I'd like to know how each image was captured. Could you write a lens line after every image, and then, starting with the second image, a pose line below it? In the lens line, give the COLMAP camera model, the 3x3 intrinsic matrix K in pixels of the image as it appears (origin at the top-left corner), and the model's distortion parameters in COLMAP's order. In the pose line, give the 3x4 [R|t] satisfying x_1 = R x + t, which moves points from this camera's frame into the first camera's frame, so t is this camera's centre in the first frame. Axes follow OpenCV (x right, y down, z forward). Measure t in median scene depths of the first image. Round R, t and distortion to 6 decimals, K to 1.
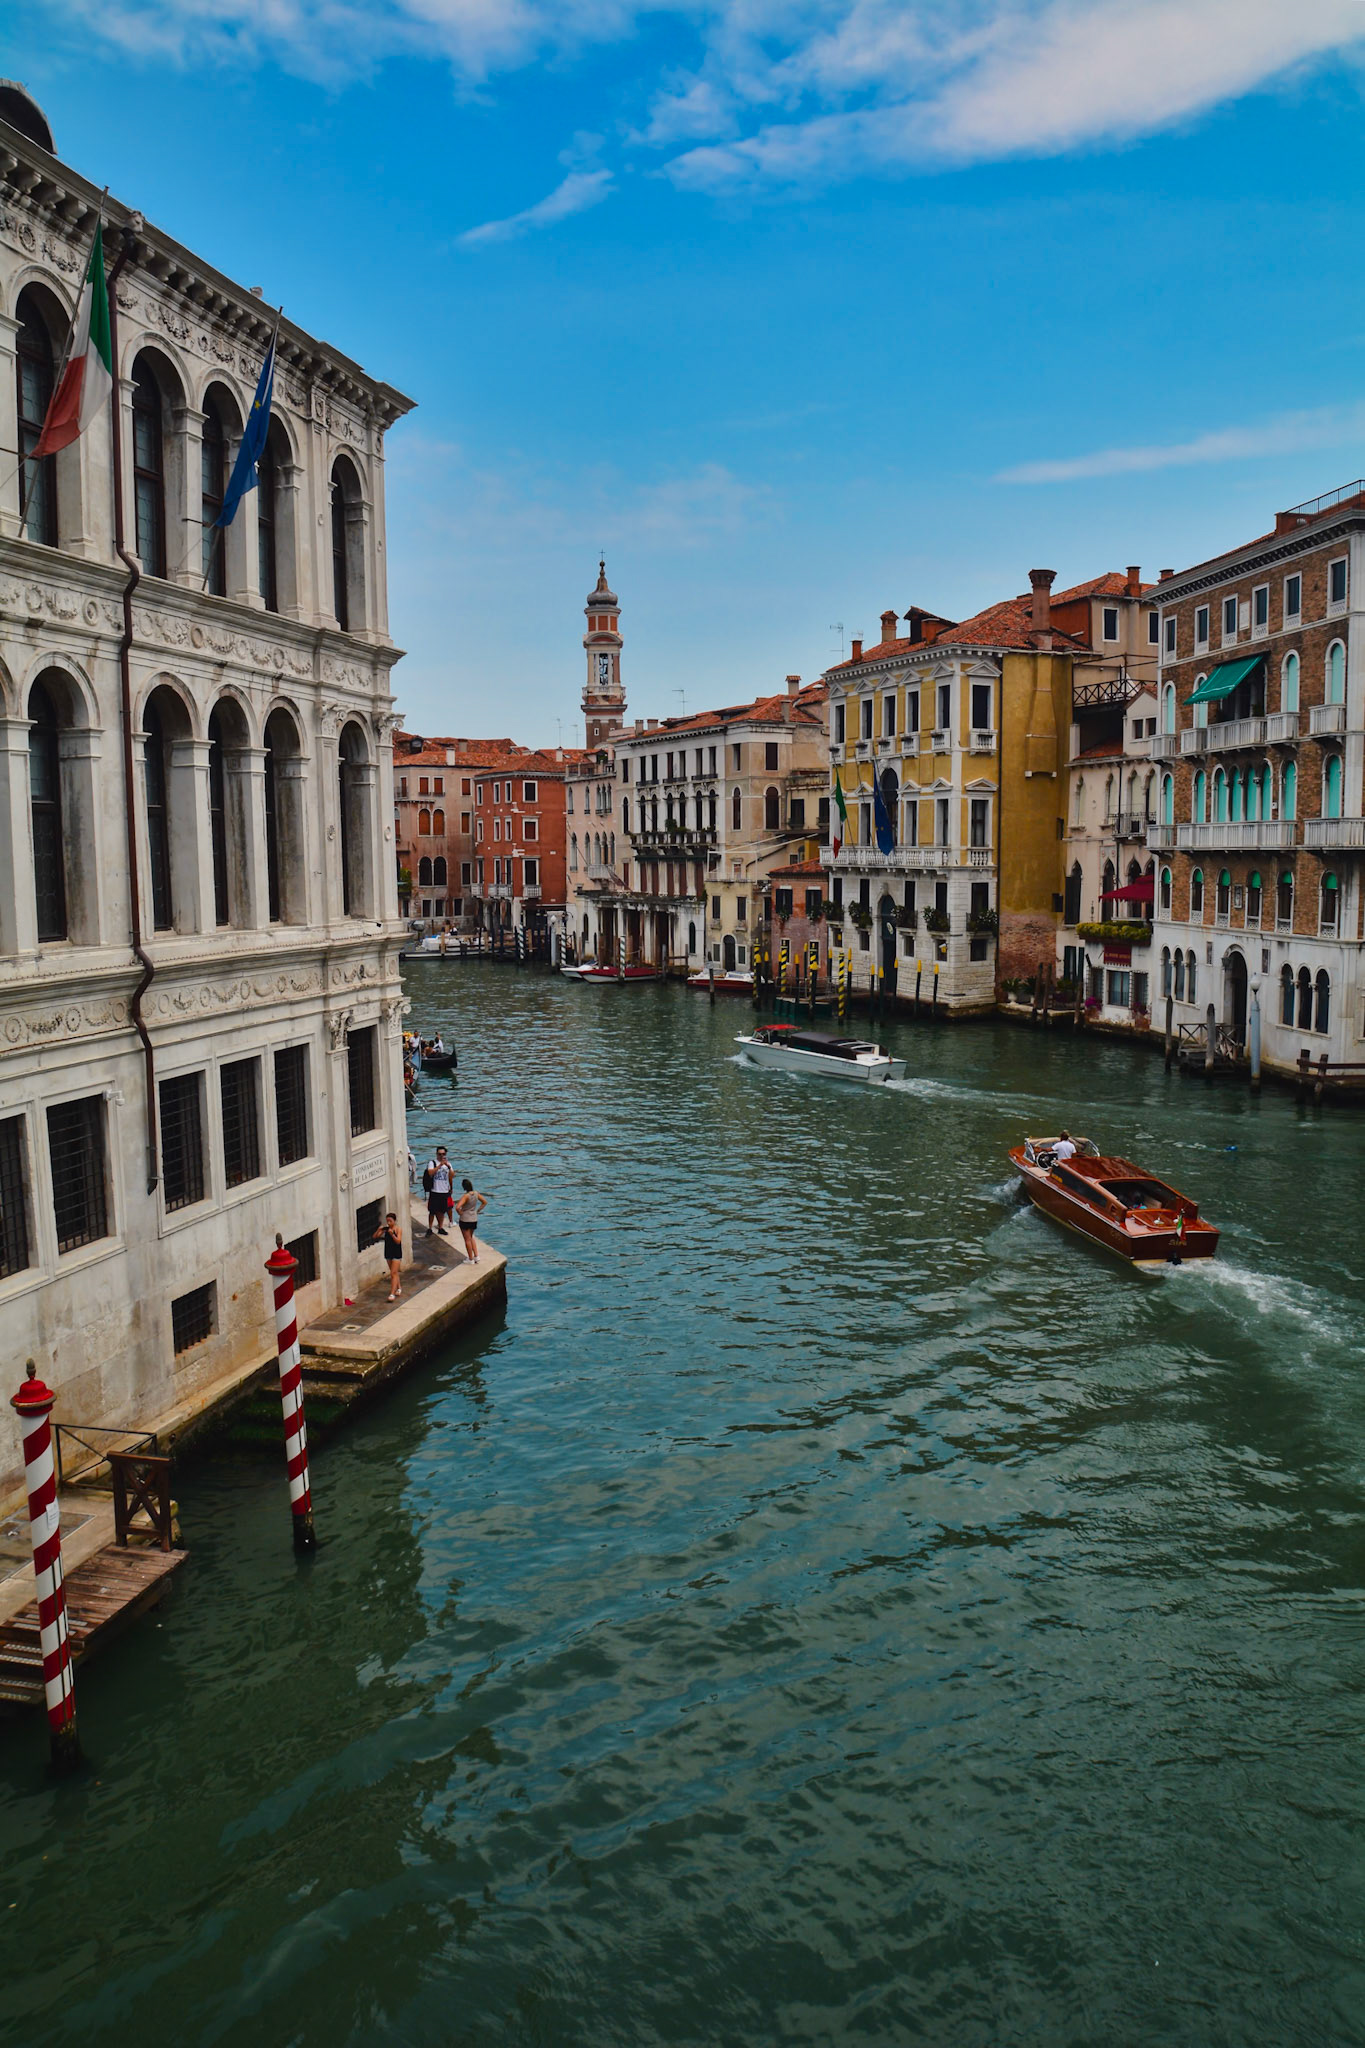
lens RADIAL K [[1692.5, 0, 684.0], [0, 1692.5, 1060.9], [0, 0, 1]] dist [-0.081741, 0.007024]
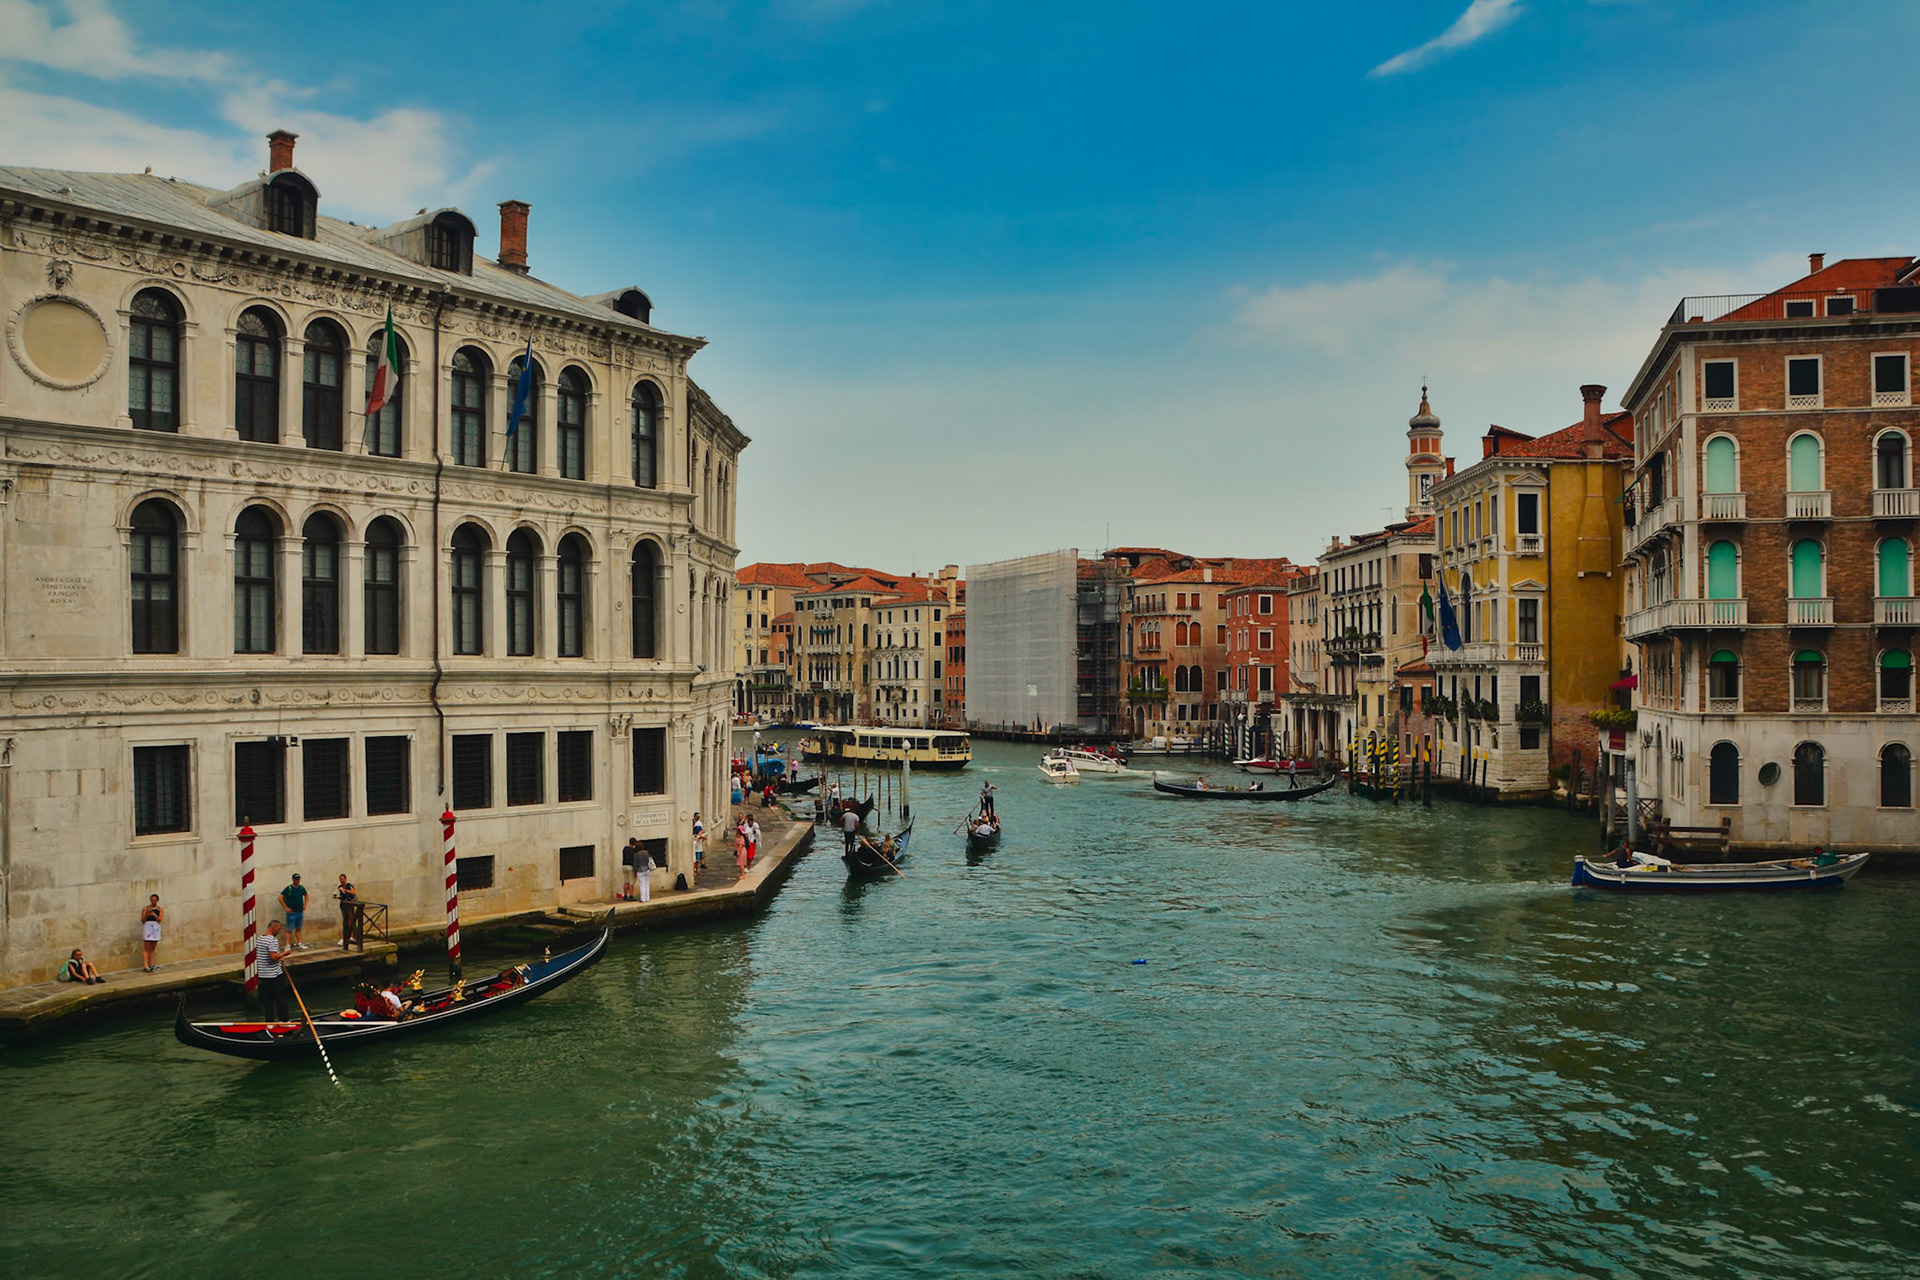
lens RADIAL K [[1815.0, 0, 956.9], [0, 1815.0, 671.2], [0, 0, 1]] dist [-0.090354, 0.004301]
pose [[0.902649, 0.000050, -0.430377, 0.333116], [-0.056878, 0.991242, -0.119178, 0.047260], [0.426602, 0.132055, 0.894747, -0.172465]]
